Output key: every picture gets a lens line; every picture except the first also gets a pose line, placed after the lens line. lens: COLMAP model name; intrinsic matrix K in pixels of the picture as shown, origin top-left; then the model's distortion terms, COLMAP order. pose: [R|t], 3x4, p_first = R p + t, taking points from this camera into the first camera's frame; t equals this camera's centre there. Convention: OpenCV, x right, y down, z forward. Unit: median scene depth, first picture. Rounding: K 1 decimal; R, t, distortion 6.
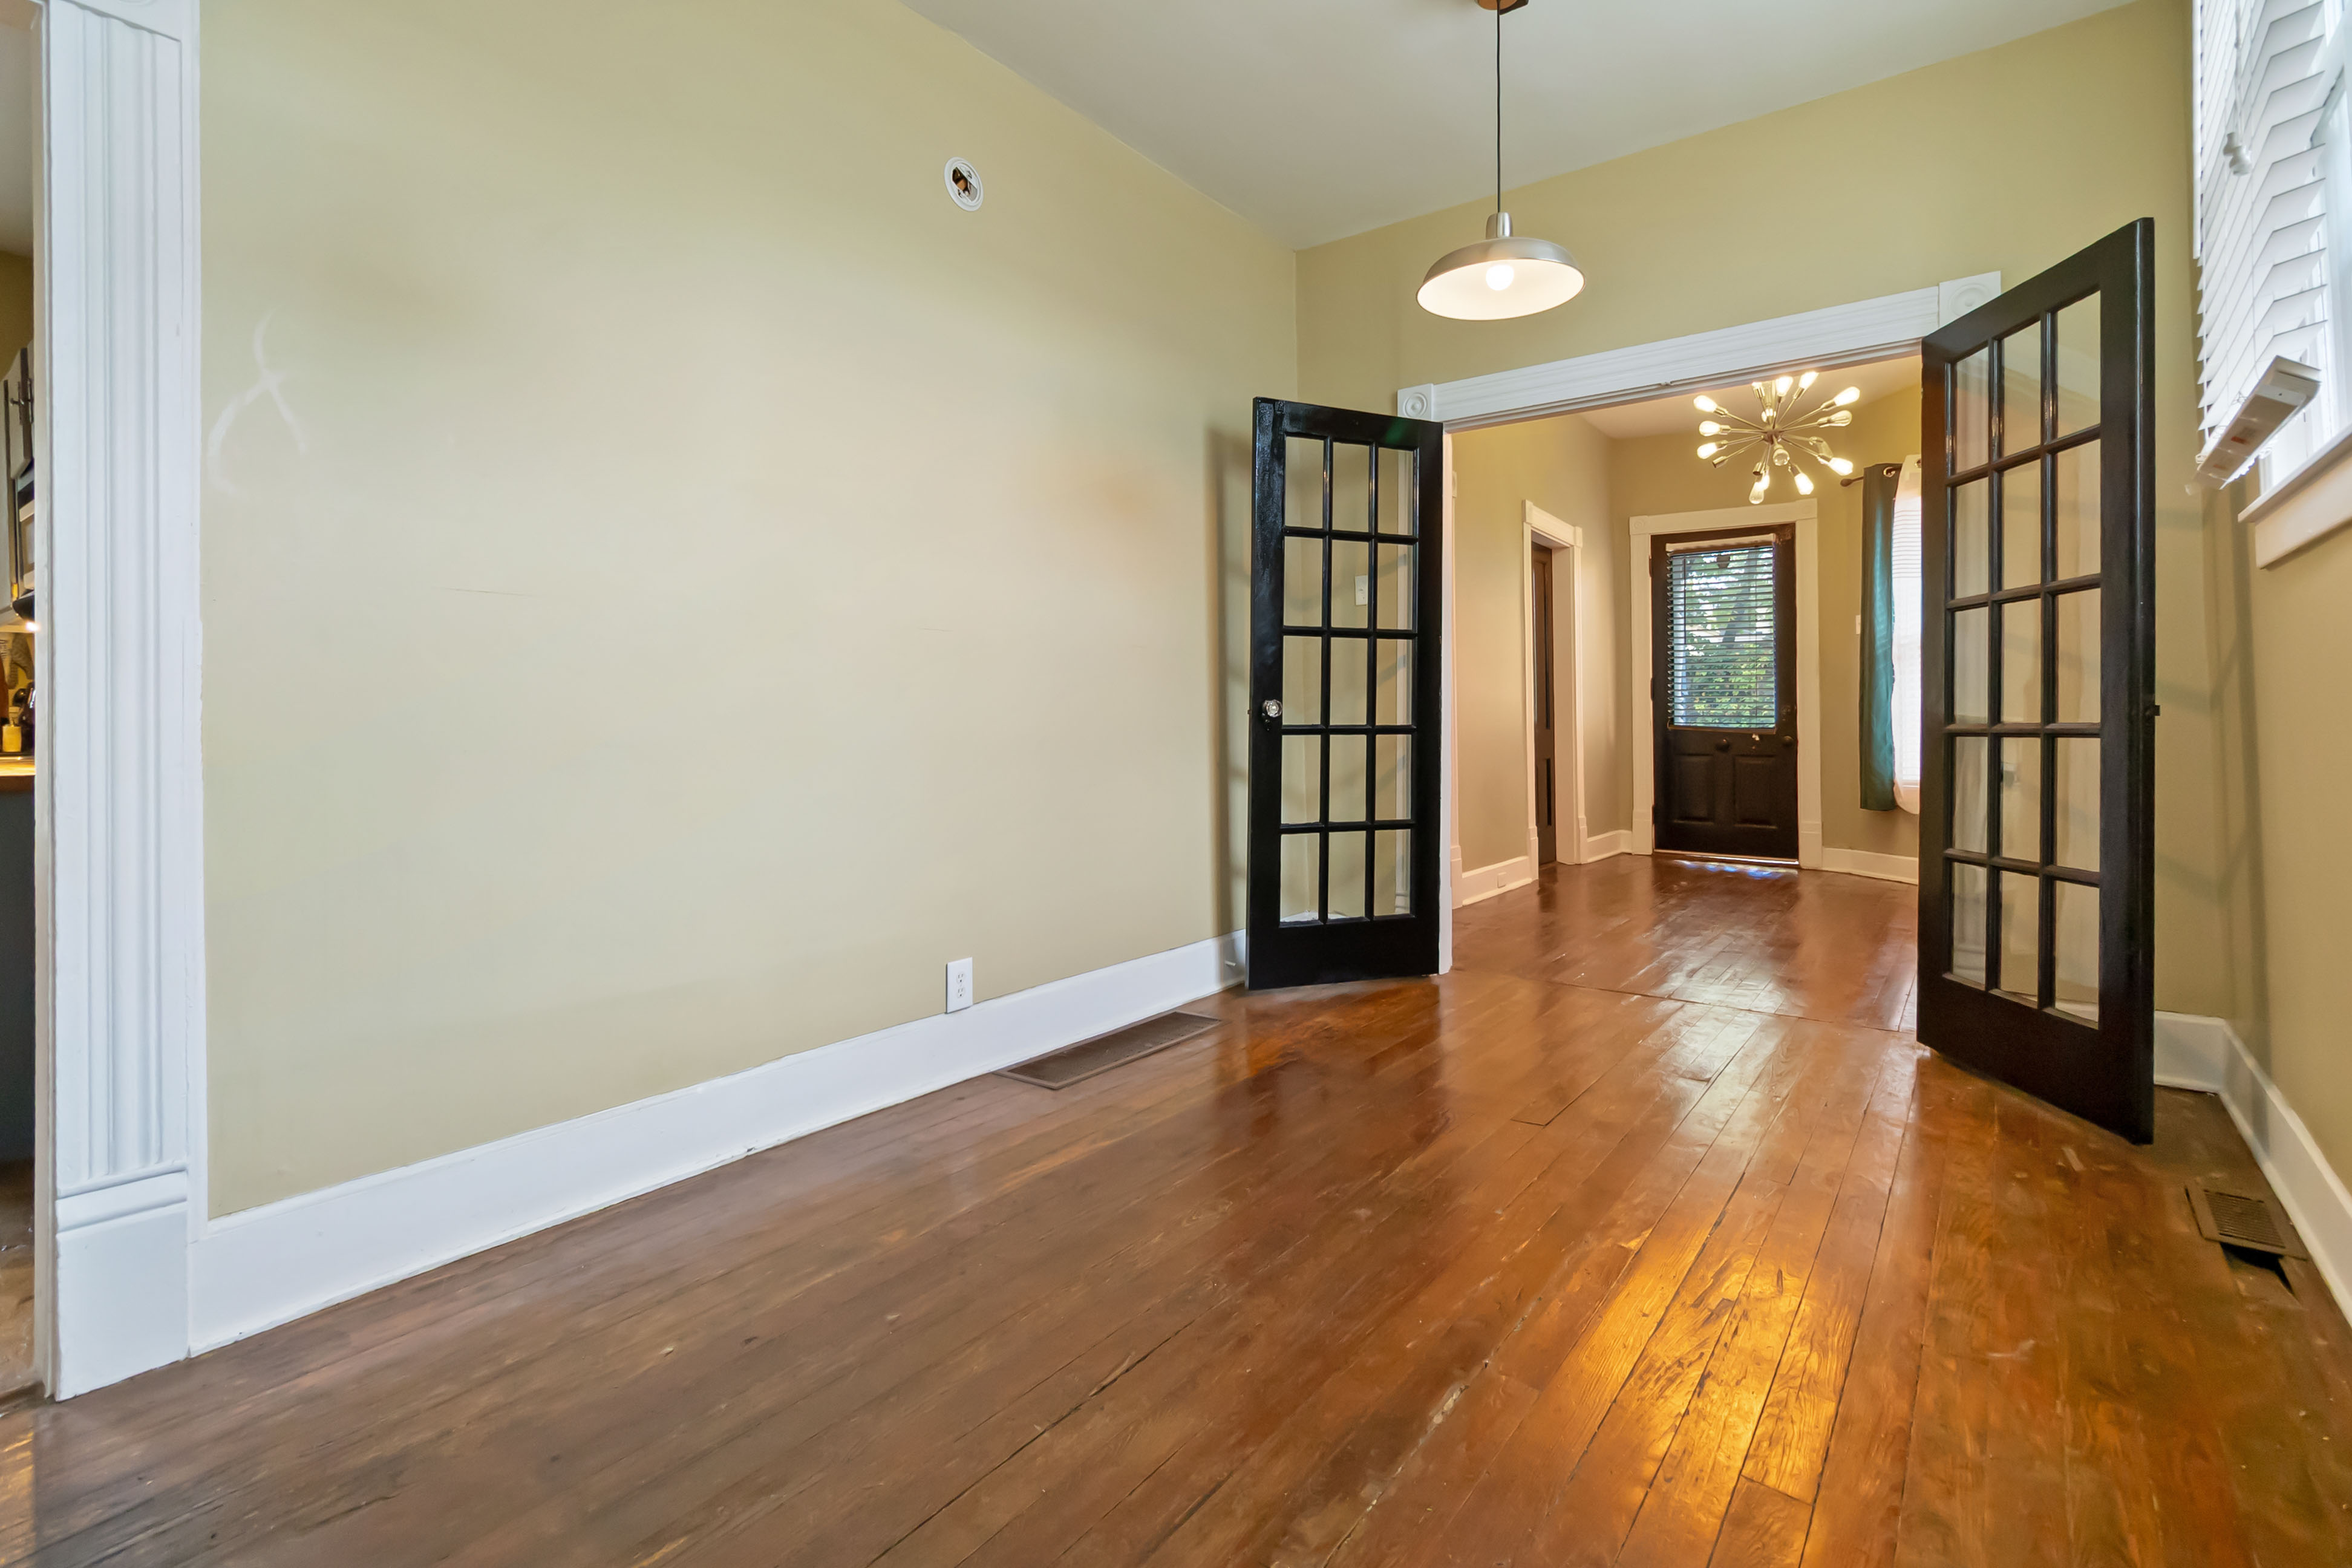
lens RADIAL K [[1111.8, 0, 1168.5], [0, 1111.8, 724.0], [0, 0, 1]] dist [-0.002164, 0.002295]
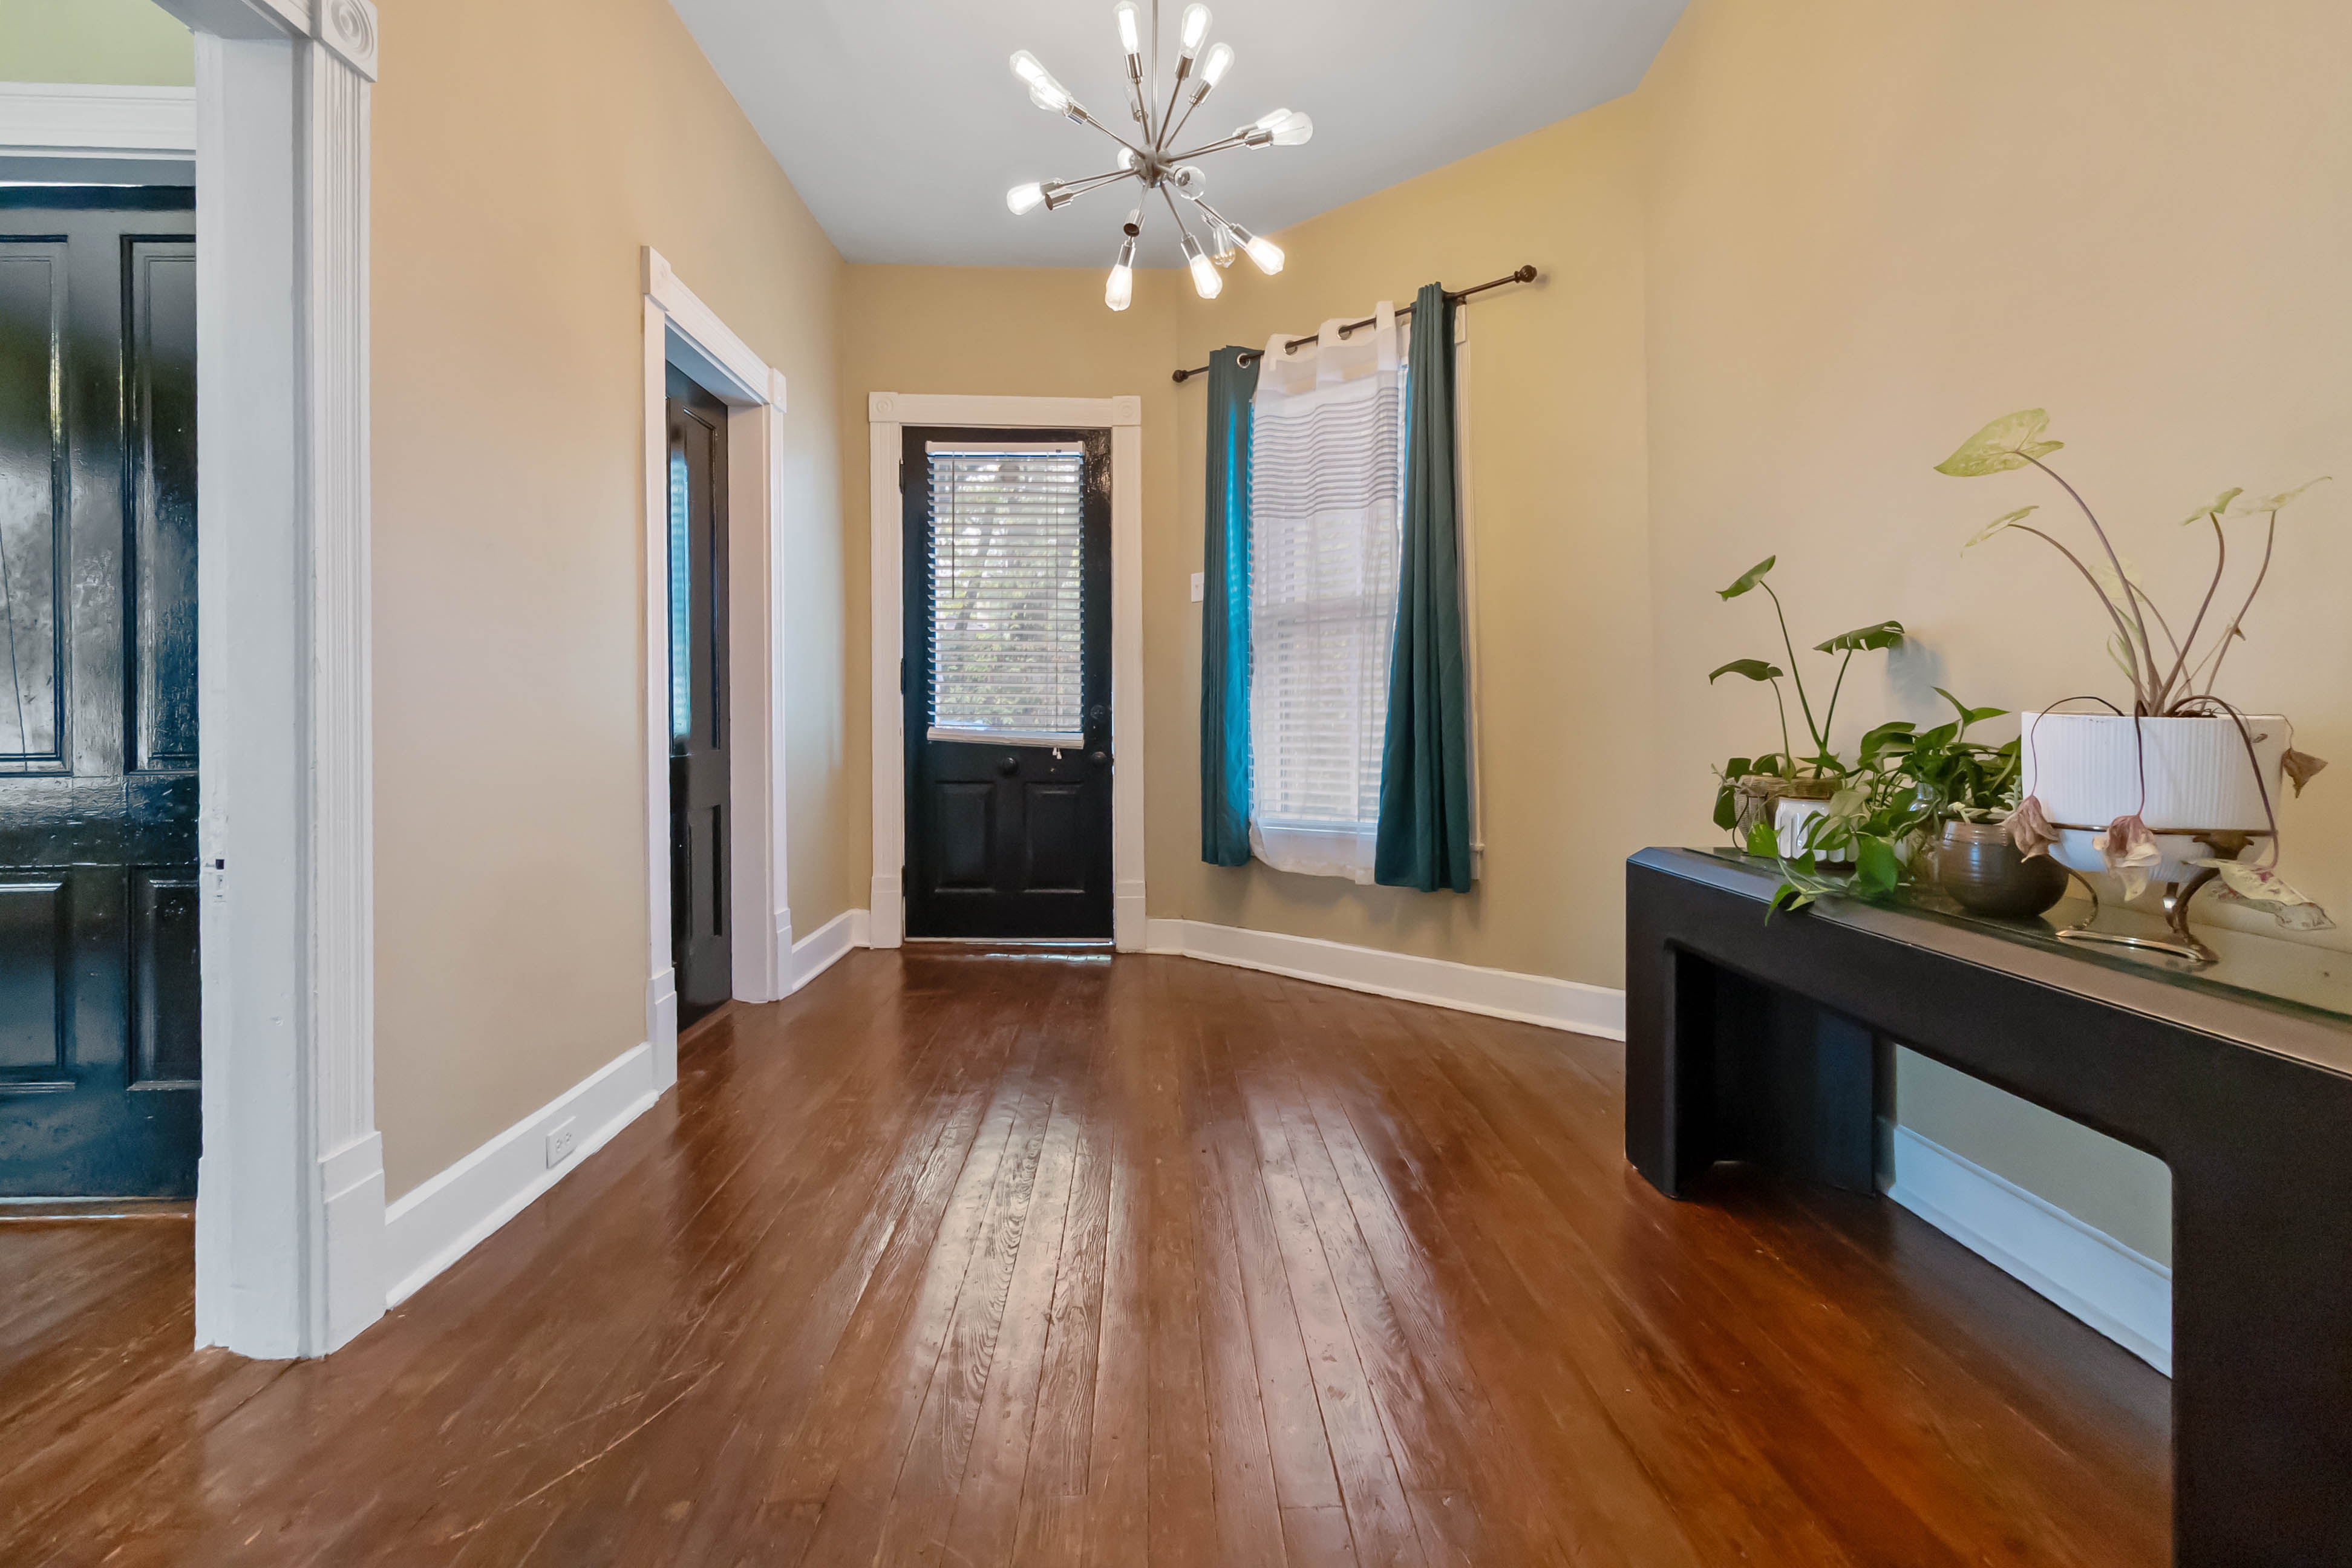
lens RADIAL K [[1111.8, 0, 1215.7], [0, 1111.8, 709.0], [0, 0, 1]] dist [-0.002164, 0.002295]
pose [[0.763117, 0.006475, 0.646228, 0.183976], [-0.002434, 0.999972, -0.007146, -0.010264], [-0.646256, 0.003881, 0.763111, 0.453199]]
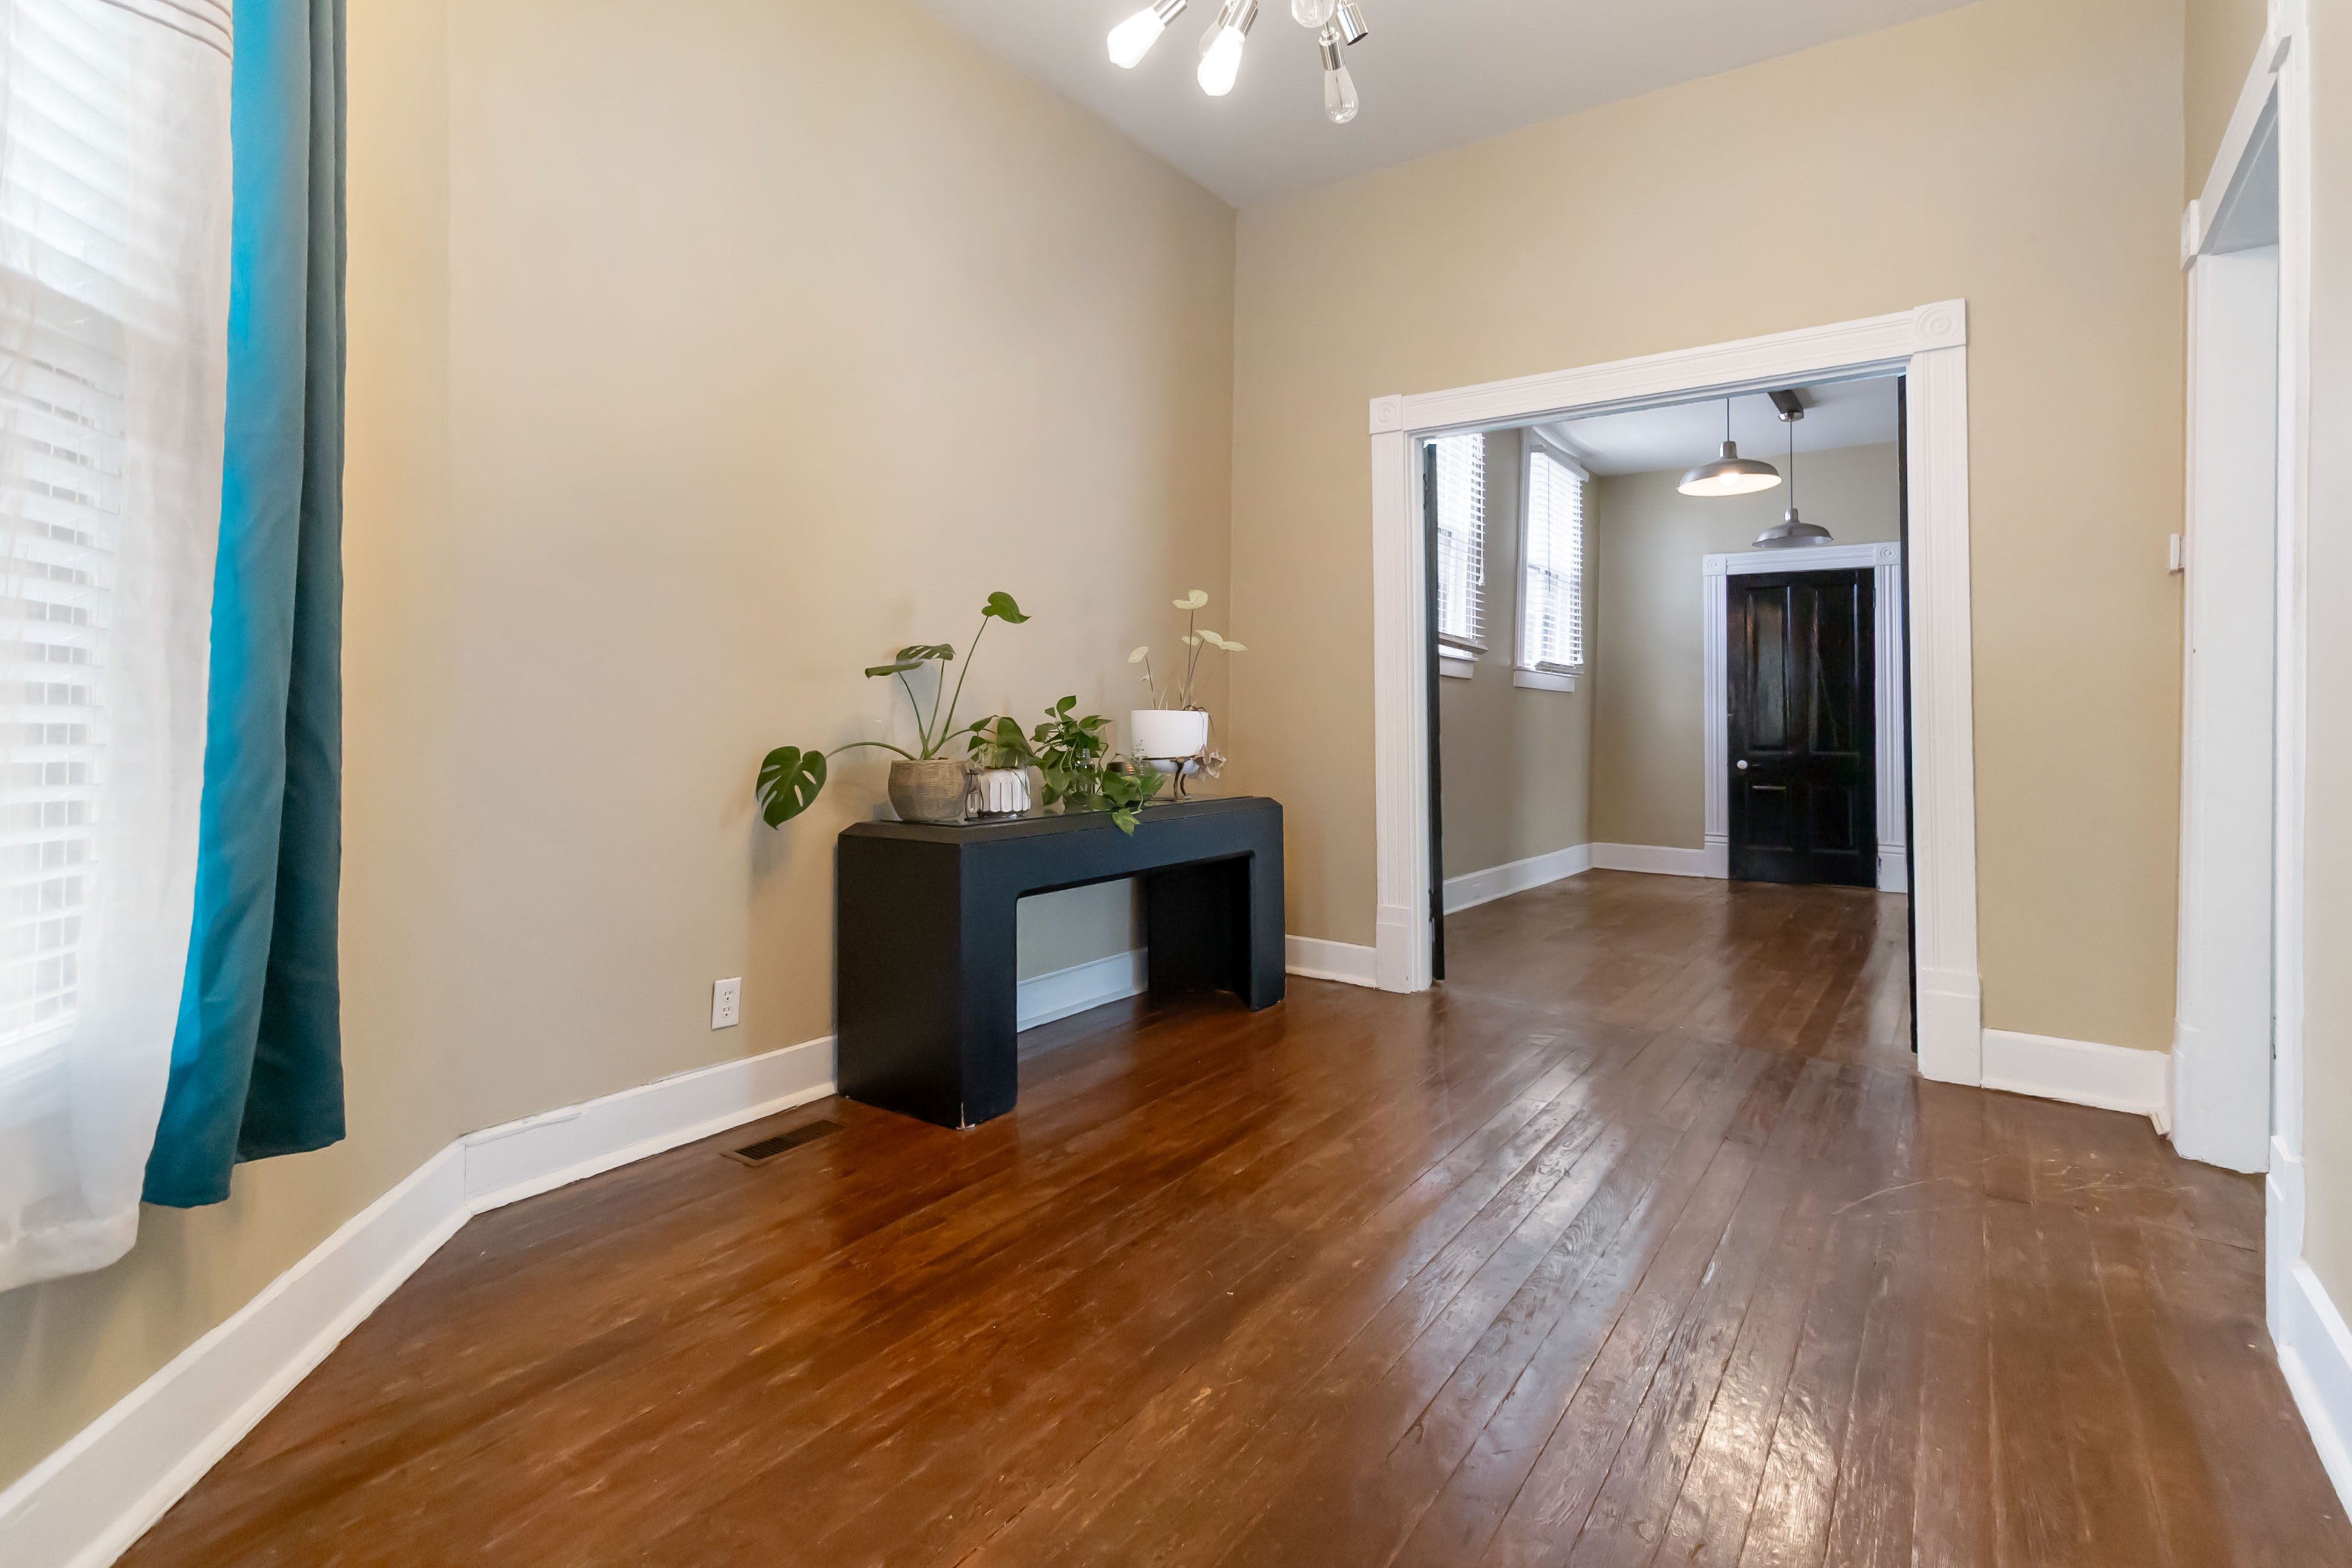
lens RADIAL K [[1111.8, 0, 1208.9], [0, 1111.8, 691.2], [0, 0, 1]] dist [-0.002164, 0.002295]
pose [[-0.998572, -0.000628, -0.053425, 0.454745], [0.000784, 0.999651, -0.026412, -0.005143], [0.053423, -0.026416, -0.998222, 1.022536]]
